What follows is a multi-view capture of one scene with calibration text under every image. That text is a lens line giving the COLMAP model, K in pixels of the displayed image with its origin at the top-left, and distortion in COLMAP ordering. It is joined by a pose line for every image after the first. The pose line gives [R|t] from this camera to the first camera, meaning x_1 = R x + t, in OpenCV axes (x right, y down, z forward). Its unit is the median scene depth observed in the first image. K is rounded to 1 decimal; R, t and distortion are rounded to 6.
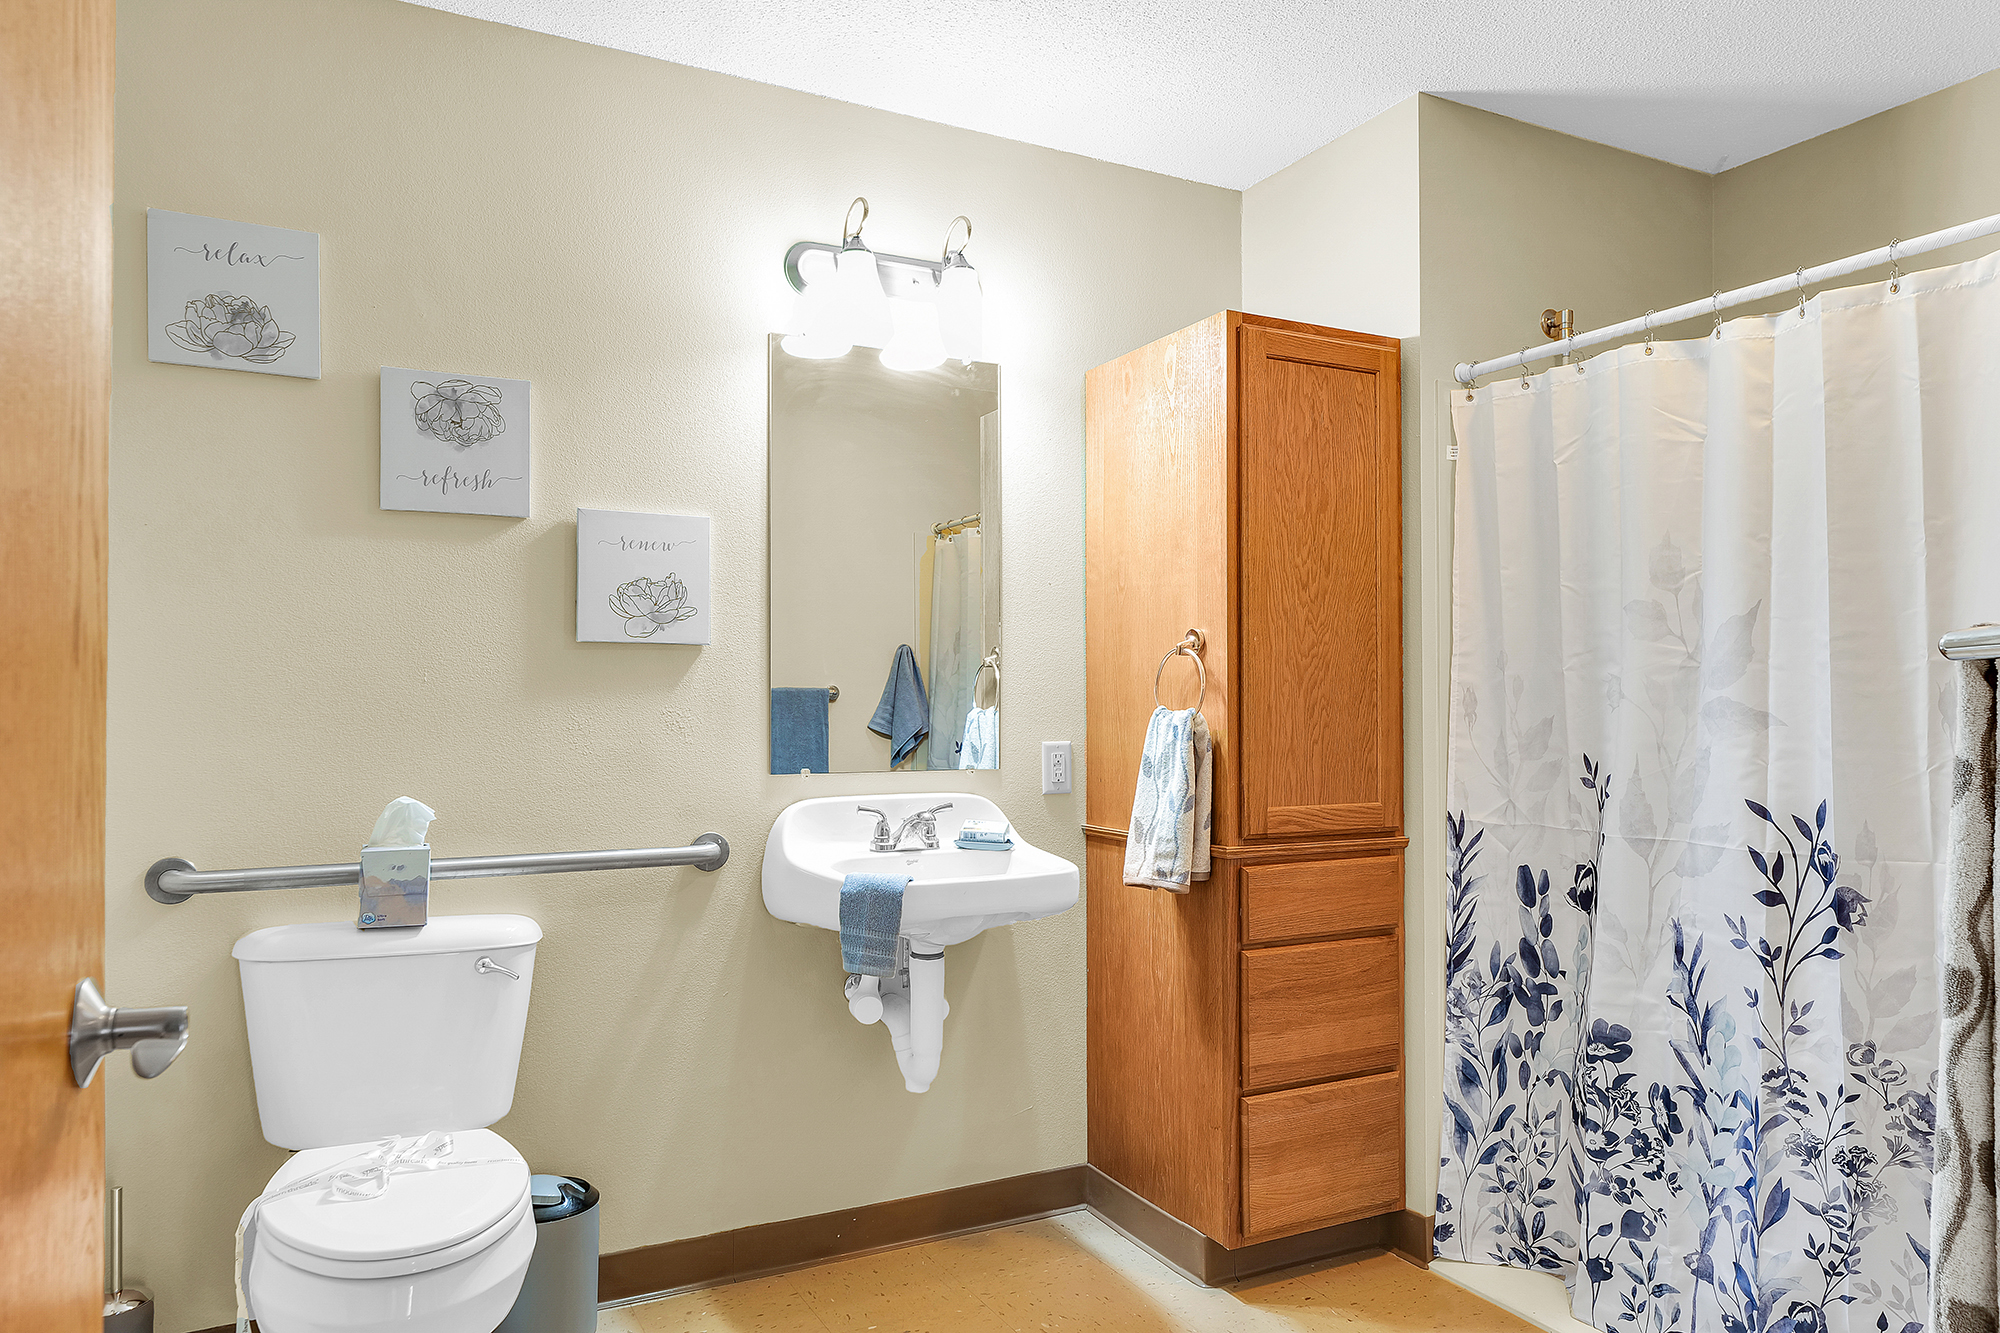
lens RADIAL K [[1349.9, 0, 1005.2], [0, 1349.9, 681.1], [0, 0, 1]] dist [-0.003836, -0.001359]
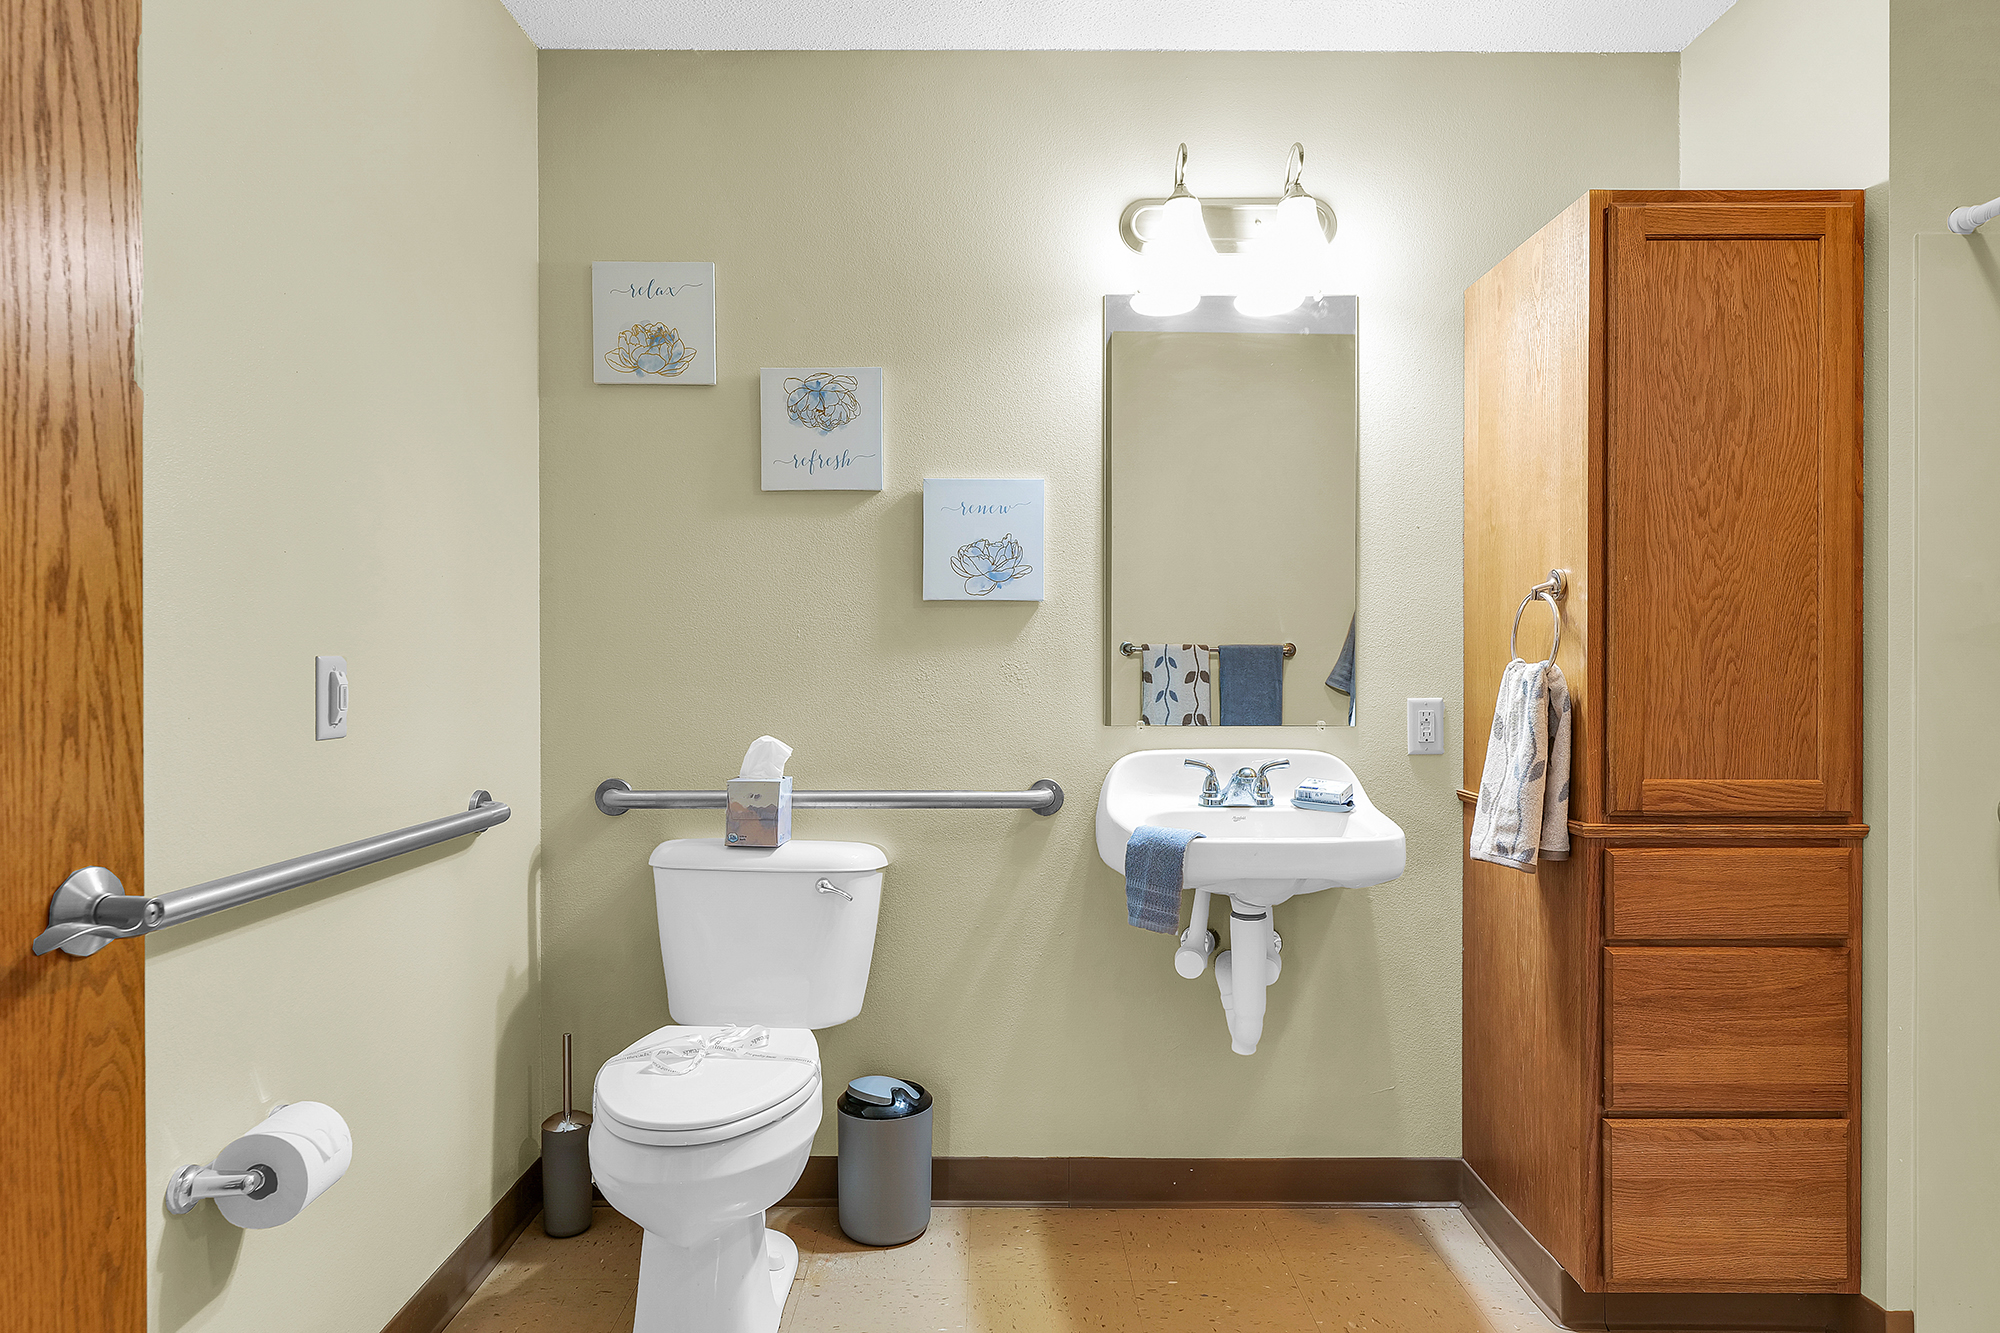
lens RADIAL K [[1230.5, 0, 958.9], [0, 1230.5, 667.3], [0, 0, 1]] dist [-0.001709, 0.000219]
pose [[0.879468, 0.002771, -0.475949, 0.181226], [0.006808, 0.999808, 0.018401, 0.006961], [0.475909, -0.019423, 0.879280, 0.126218]]
